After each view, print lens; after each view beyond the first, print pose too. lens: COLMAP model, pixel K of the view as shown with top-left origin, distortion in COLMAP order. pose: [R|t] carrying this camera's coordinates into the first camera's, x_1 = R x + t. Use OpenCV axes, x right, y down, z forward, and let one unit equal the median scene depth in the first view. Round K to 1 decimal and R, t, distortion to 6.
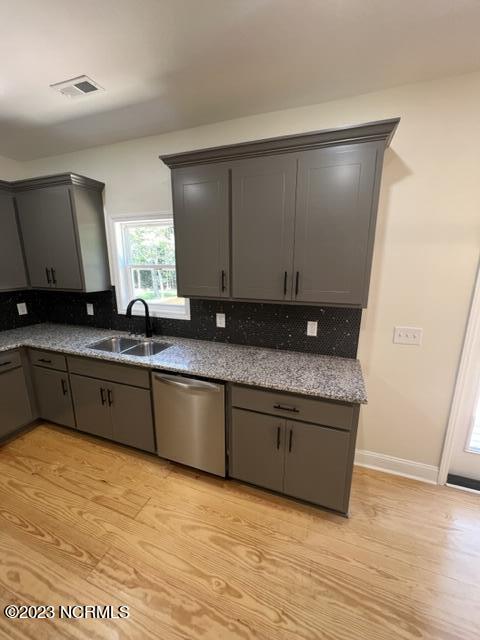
lens RADIAL K [[256.9, 0, 240.1], [0, 256.9, 319.0], [0, 0, 1]] dist [-0.003504, 0.000587]
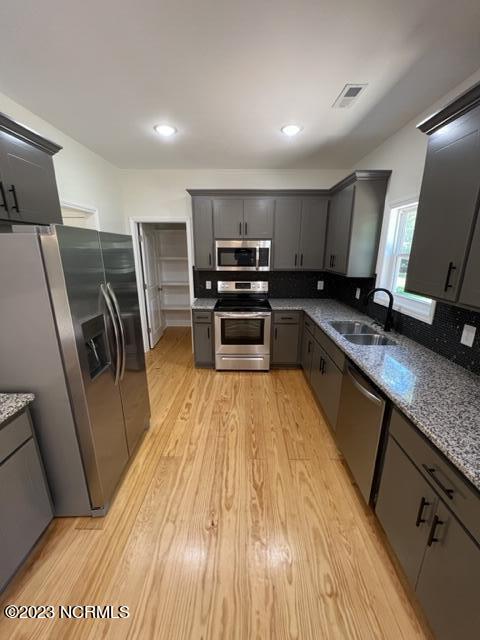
lens RADIAL K [[256.9, 0, 240.3], [0, 256.9, 318.7], [0, 0, 1]] dist [-0.003504, 0.000587]
pose [[0.331730, 0.243894, -0.911302, 0.338892], [-0.207448, 0.961216, 0.181738, -0.035694], [0.920283, 0.128760, 0.369459, 0.173333]]
